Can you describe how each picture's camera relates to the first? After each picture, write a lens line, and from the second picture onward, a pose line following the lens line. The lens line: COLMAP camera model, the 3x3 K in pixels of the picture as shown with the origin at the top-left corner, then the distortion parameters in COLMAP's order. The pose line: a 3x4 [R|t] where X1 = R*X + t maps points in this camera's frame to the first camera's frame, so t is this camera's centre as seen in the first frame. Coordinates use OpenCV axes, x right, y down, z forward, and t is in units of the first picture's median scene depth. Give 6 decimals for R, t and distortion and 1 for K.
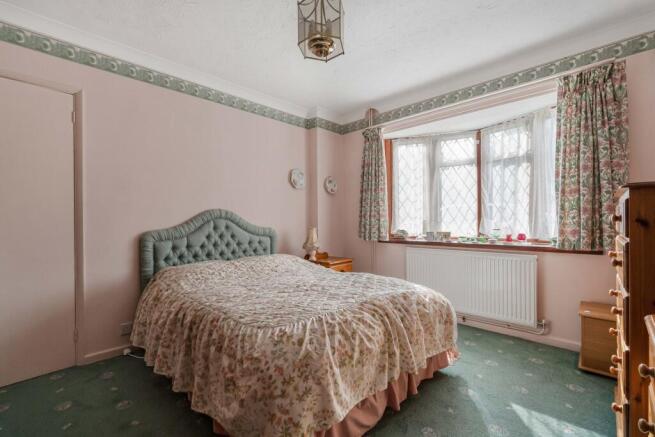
lens RADIAL K [[298.5, 0, 327.5], [0, 298.5, 218.5], [0, 0, 1]] dist [0.000540, 0.000121]
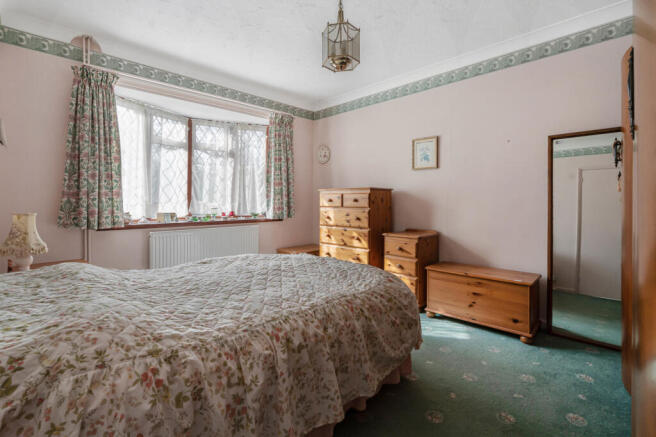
lens RADIAL K [[307.9, 0, 328.0], [0, 307.9, 202.7], [0, 0, 1]] dist [-0.000521, -0.000130]
pose [[0.005864, 0.000753, 0.999983, -0.615247], [-0.006171, 0.999981, -0.000717, 0.009333], [-0.999964, -0.006167, 0.005868, 0.486811]]
